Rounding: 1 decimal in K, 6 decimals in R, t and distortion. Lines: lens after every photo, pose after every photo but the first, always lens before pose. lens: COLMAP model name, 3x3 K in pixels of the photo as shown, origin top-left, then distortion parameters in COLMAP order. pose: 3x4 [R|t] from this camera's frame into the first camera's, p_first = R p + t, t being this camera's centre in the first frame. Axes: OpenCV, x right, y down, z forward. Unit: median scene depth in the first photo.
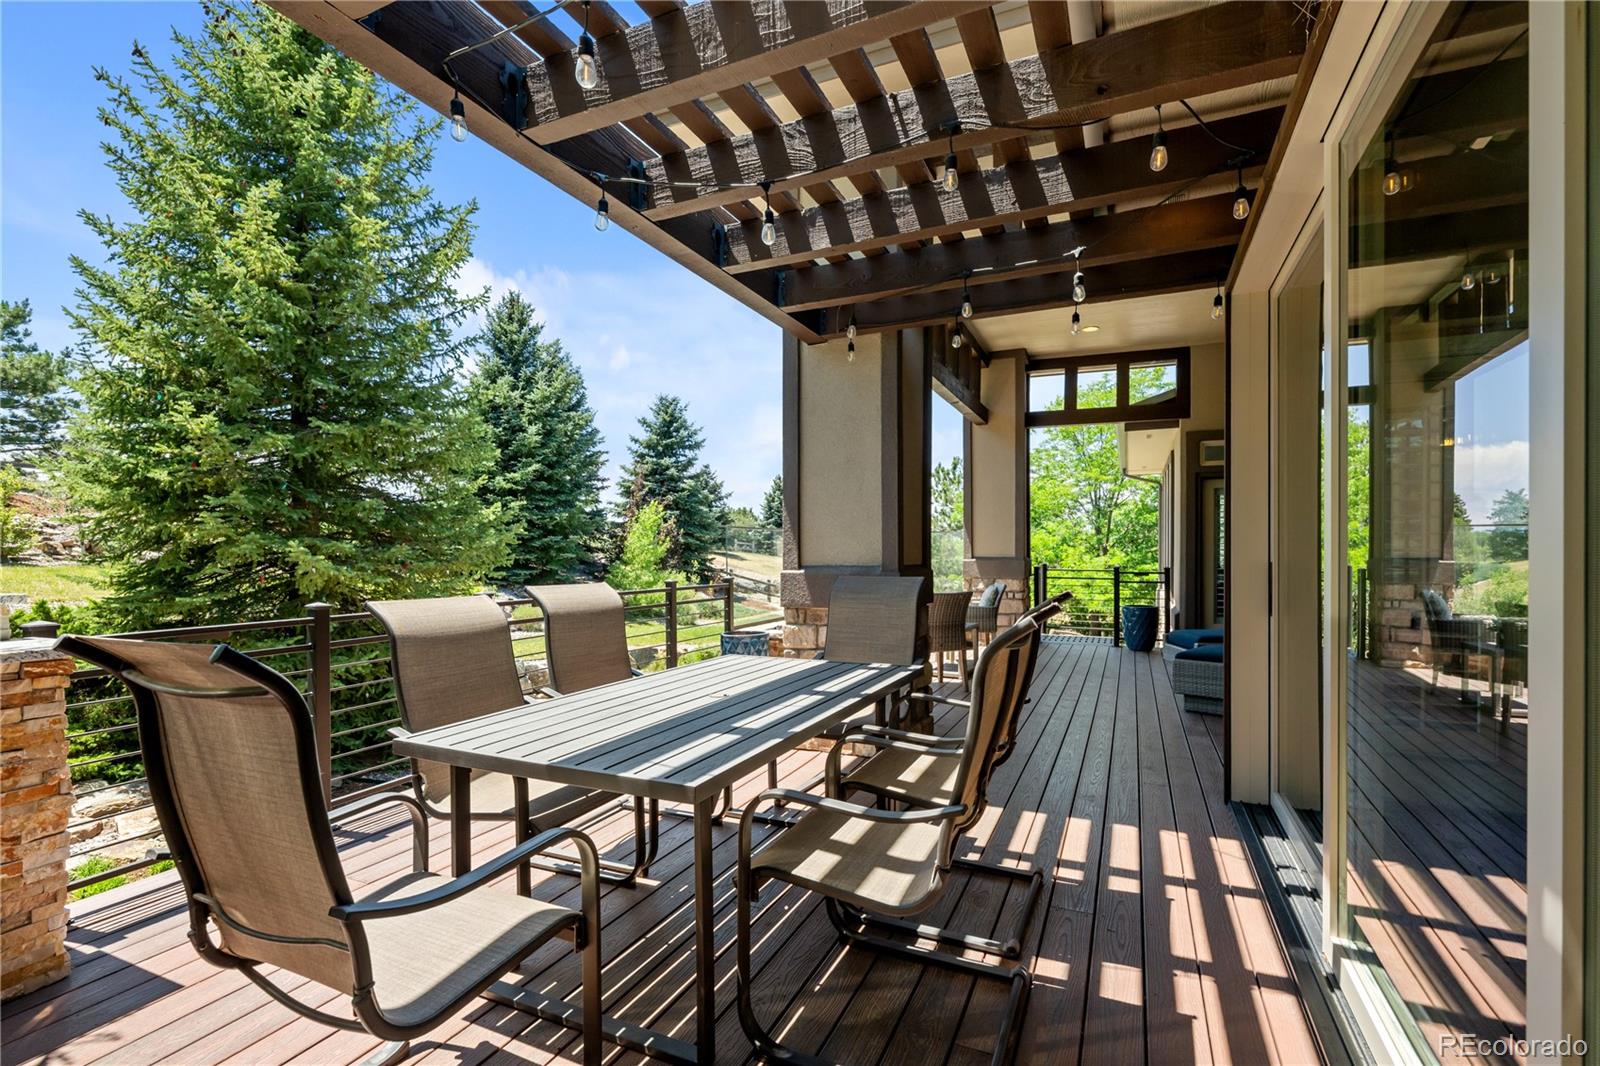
lens RADIAL K [[712.8, 0, 787.8], [0, 712.8, 549.0], [0, 0, 1]] dist [-0.001338, 0.000917]
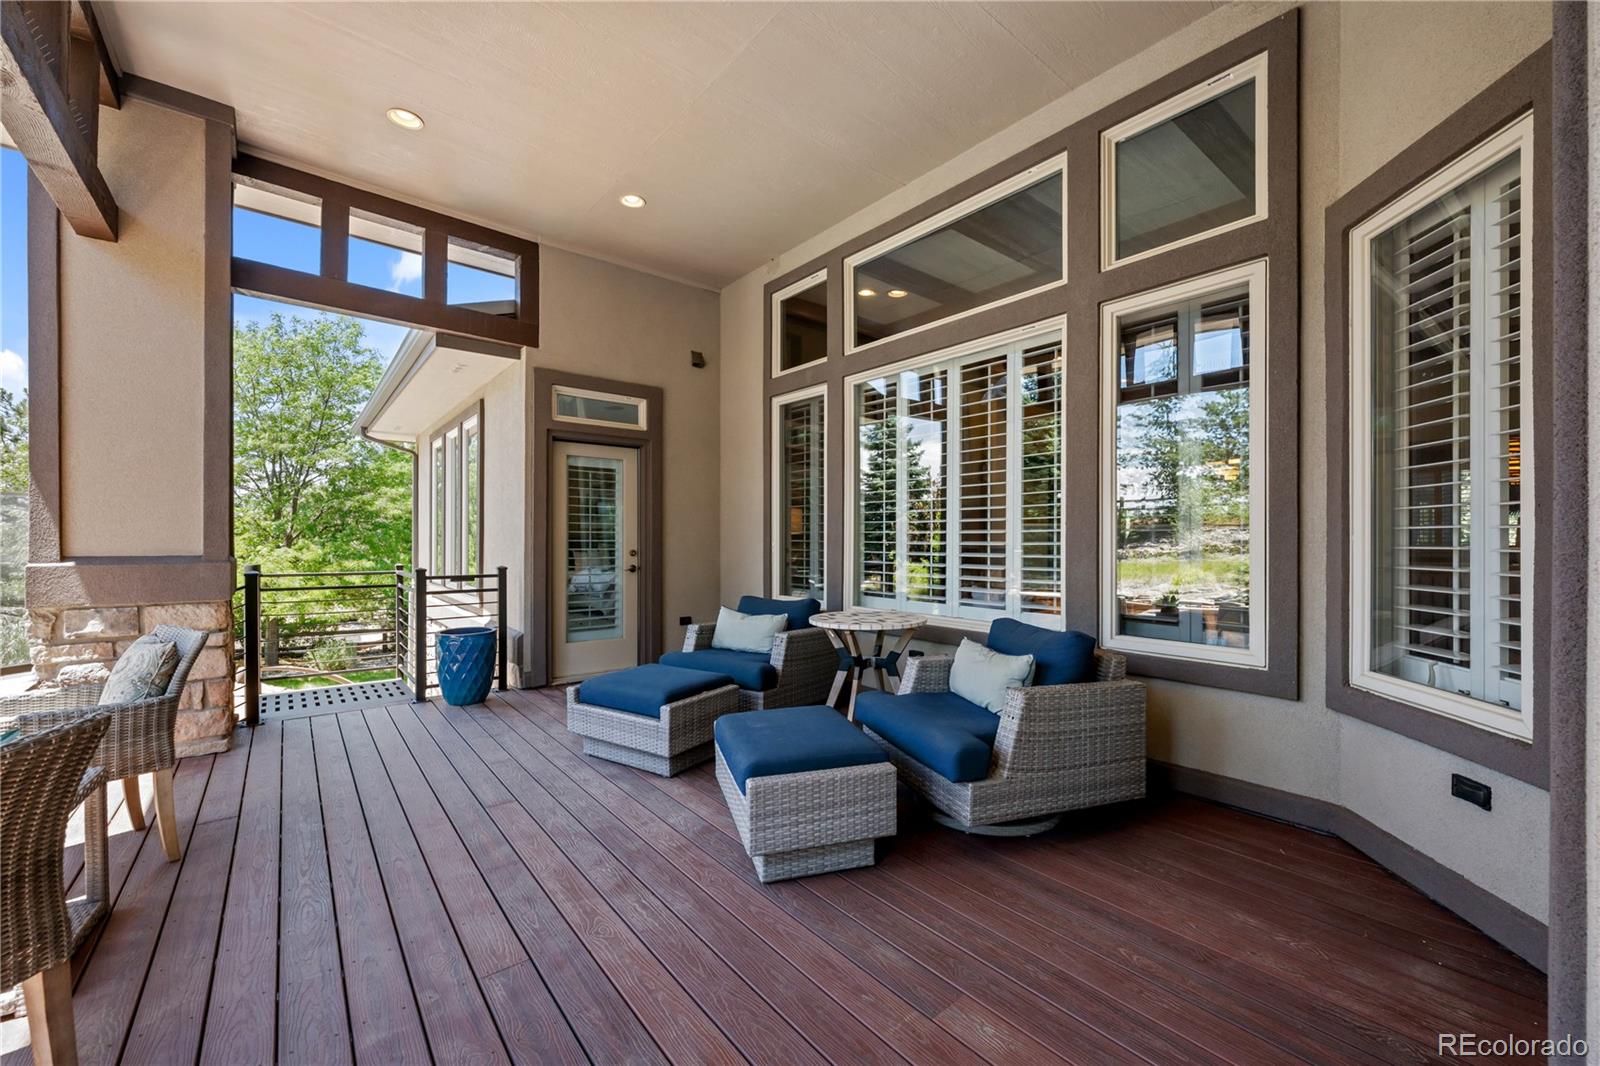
lens RADIAL K [[646.3, 0, 804.2], [0, 646.3, 534.0], [0, 0, 1]] dist [-0.000329, 0.000113]
pose [[0.413751, 0.022044, 0.910123, 0.111235], [-0.013204, 0.999747, -0.018212, 0.001129], [-0.910294, -0.004482, 0.413937, 0.504101]]
